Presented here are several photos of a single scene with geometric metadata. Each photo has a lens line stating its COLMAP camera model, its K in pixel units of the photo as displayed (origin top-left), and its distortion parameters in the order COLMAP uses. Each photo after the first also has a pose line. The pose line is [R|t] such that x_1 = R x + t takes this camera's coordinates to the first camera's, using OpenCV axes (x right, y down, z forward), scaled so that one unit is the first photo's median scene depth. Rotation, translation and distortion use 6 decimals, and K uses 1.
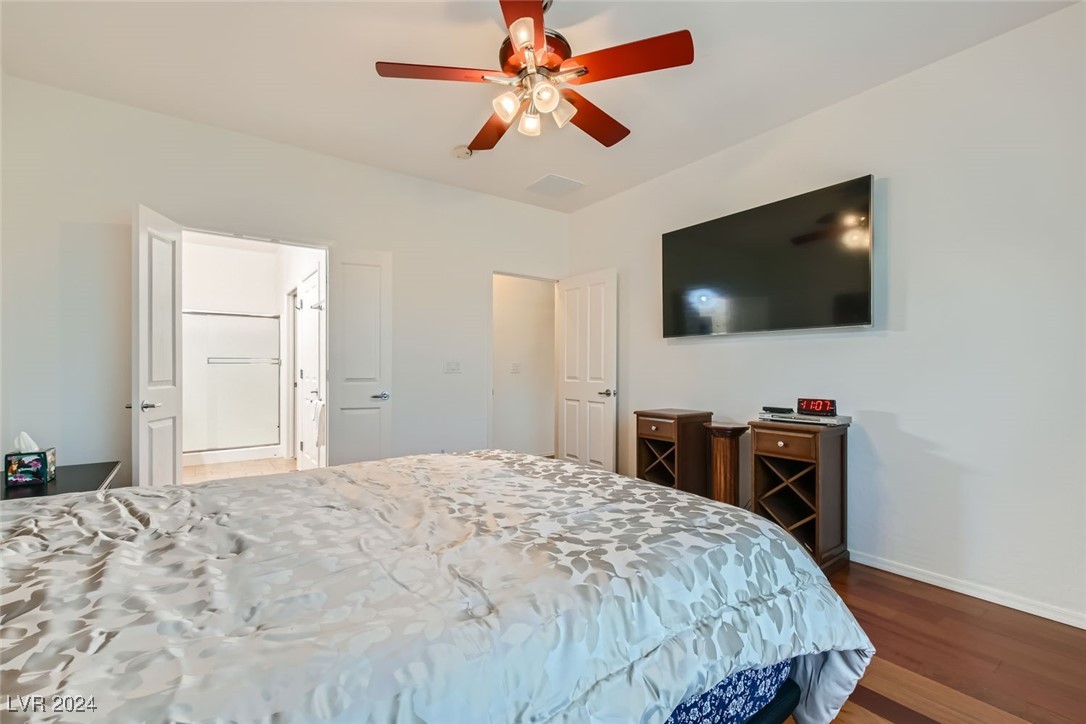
lens RADIAL K [[471.5, 0, 544.4], [0, 471.5, 363.4], [0, 0, 1]] dist [0.011766, -0.007979]
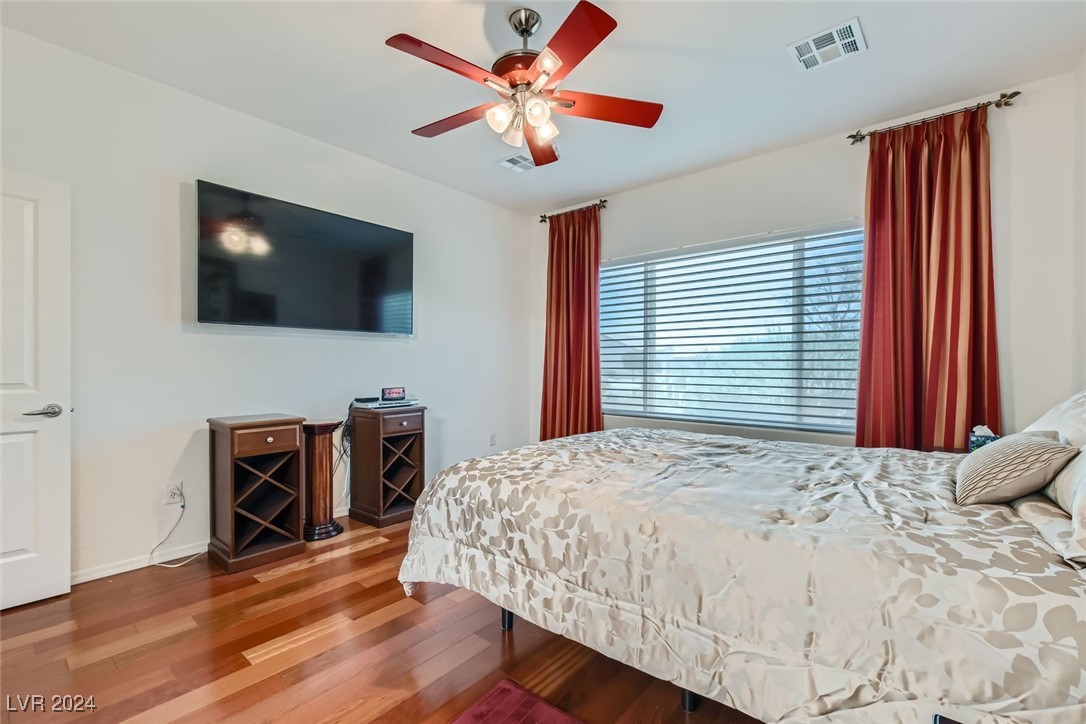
lens RADIAL K [[471.5, 0, 544.4], [0, 471.5, 363.4], [0, 0, 1]] dist [0.011766, -0.007979]
pose [[-0.229370, -0.007833, 0.973308, -0.781128], [-0.016590, 0.999854, 0.004137, -0.004879], [-0.973198, -0.015198, -0.229466, 0.866031]]
